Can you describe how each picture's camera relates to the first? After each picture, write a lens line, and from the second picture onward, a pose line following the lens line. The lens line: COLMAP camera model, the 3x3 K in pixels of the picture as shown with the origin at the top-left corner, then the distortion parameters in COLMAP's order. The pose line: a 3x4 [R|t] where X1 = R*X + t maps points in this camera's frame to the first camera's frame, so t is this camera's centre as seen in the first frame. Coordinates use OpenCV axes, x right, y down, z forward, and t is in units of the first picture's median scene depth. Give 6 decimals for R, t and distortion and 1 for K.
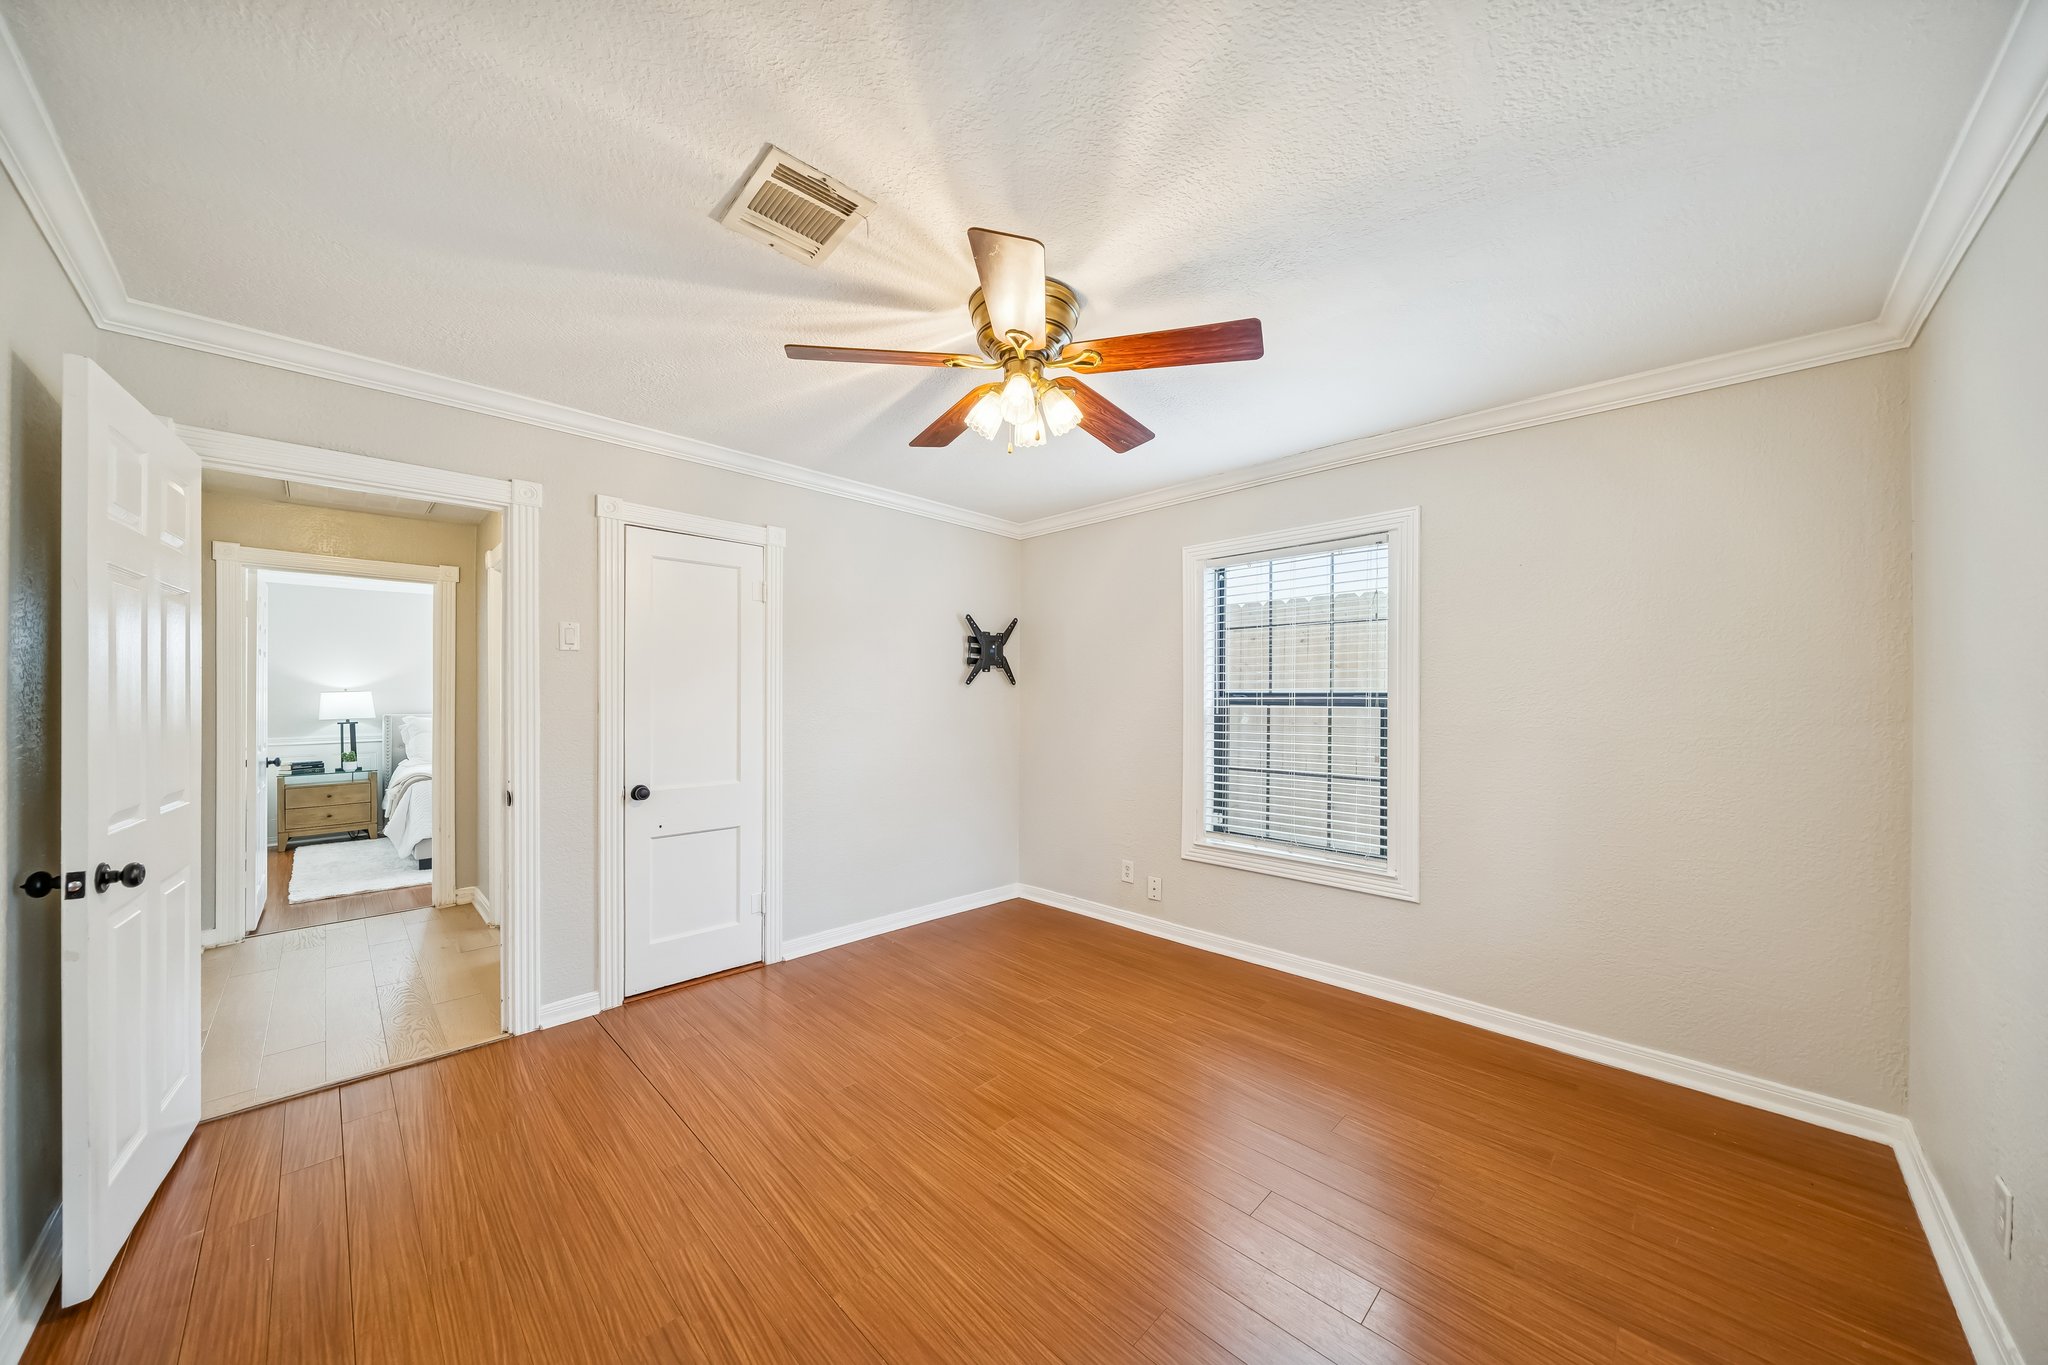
lens RADIAL K [[704.8, 0, 1024.0], [0, 704.8, 682.5], [0, 0, 1]] dist [0.000168, 0.000074]
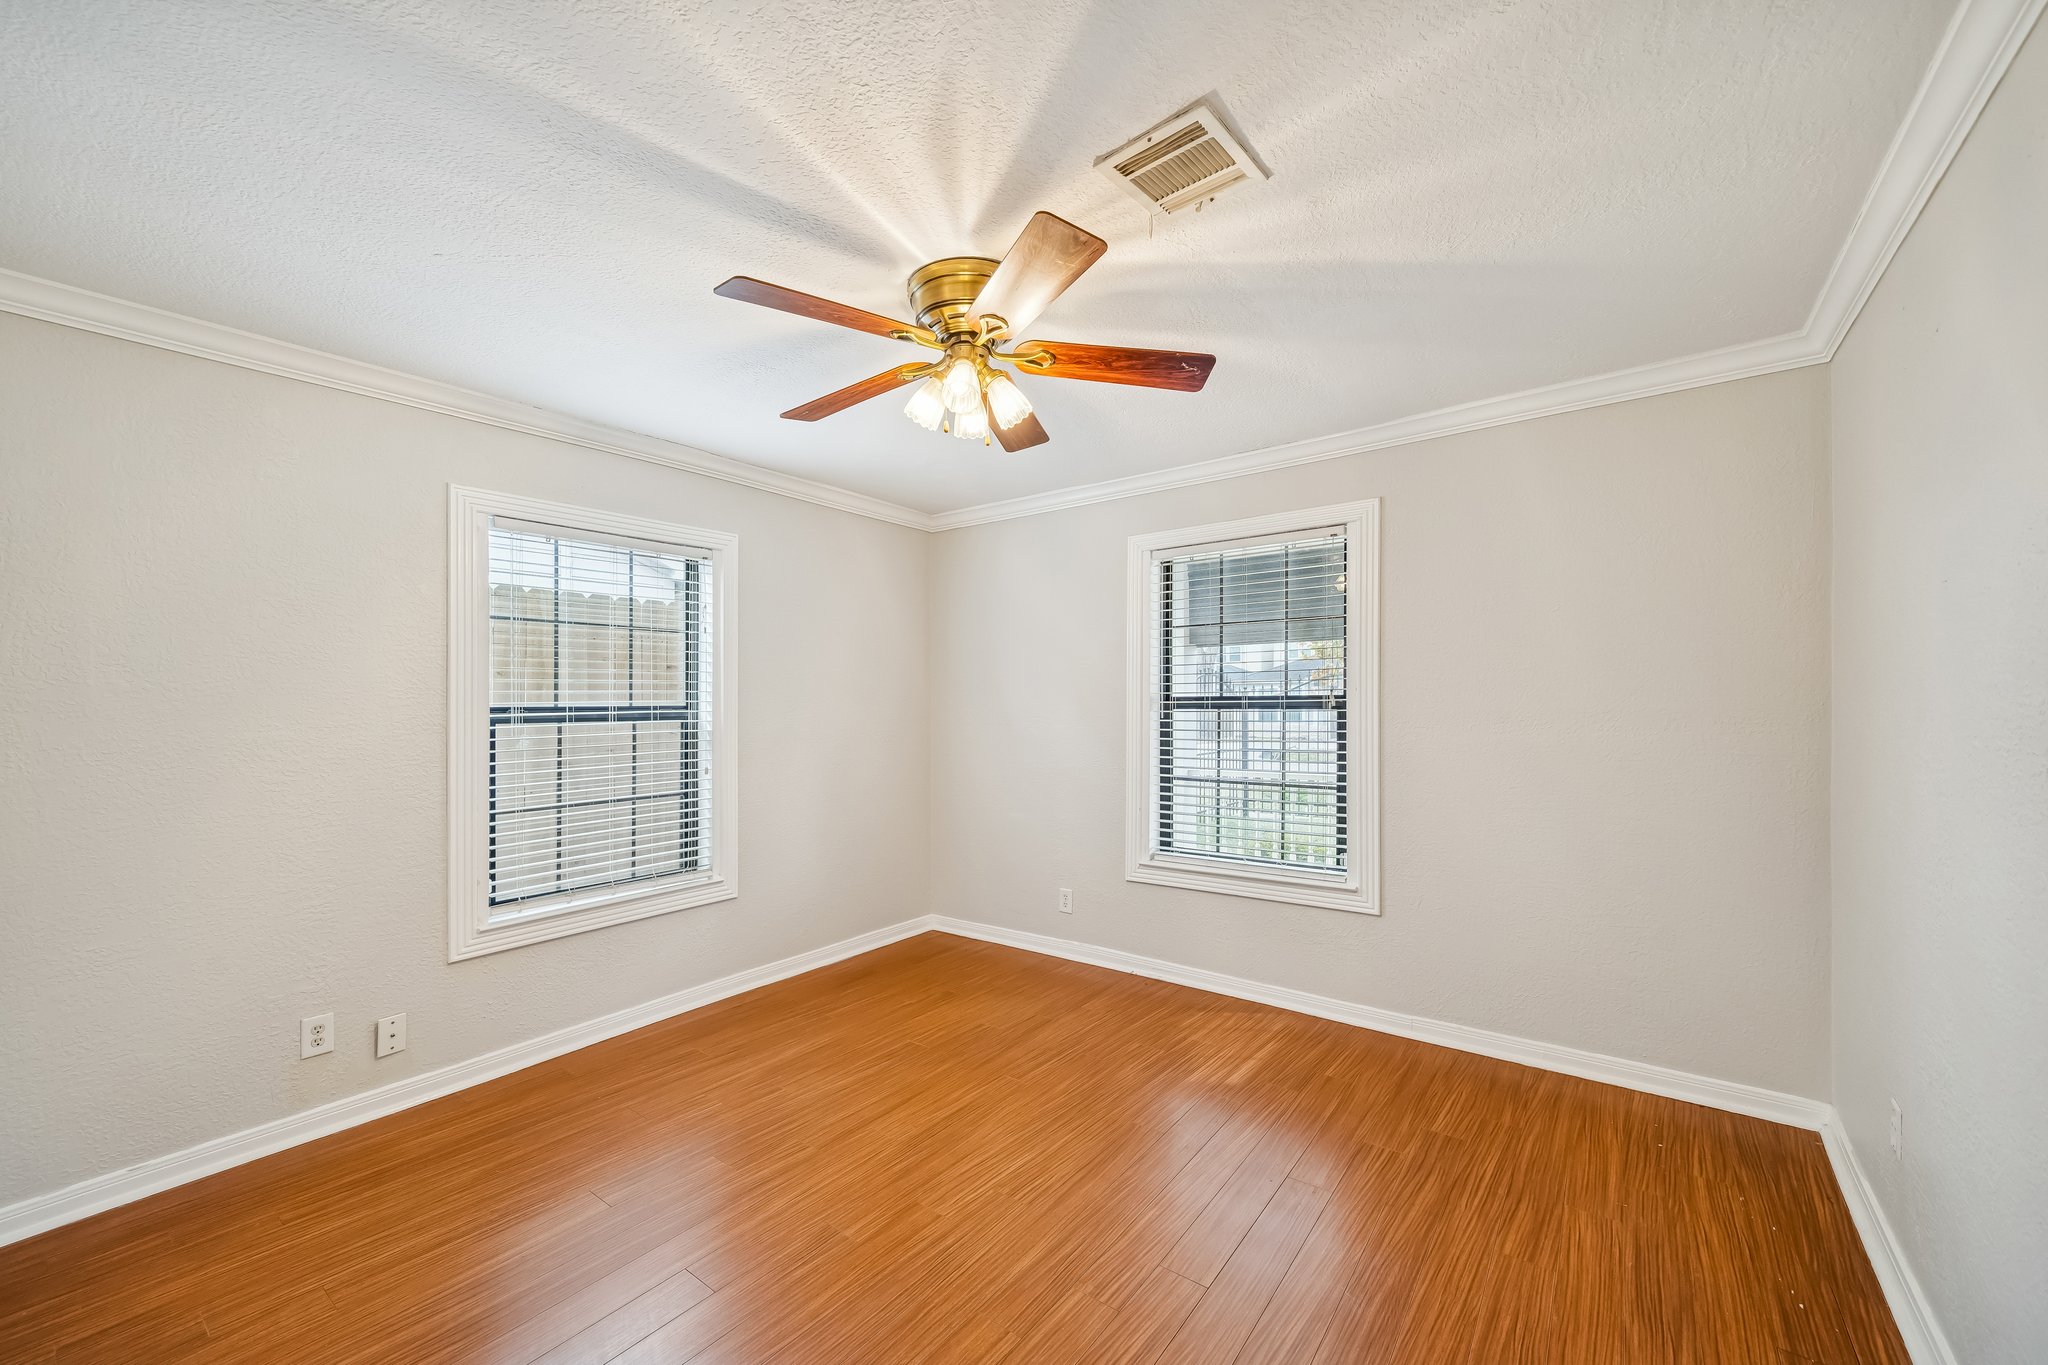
lens RADIAL K [[750.8, 0, 1036.8], [0, 750.8, 696.3], [0, 0, 1]] dist [-0.003535, -0.000311]
pose [[-0.114605, 0.008372, 0.993376, -0.602382], [-0.001876, 0.999961, -0.008644, 0.009856], [-0.993409, -0.002855, -0.114585, 0.622499]]
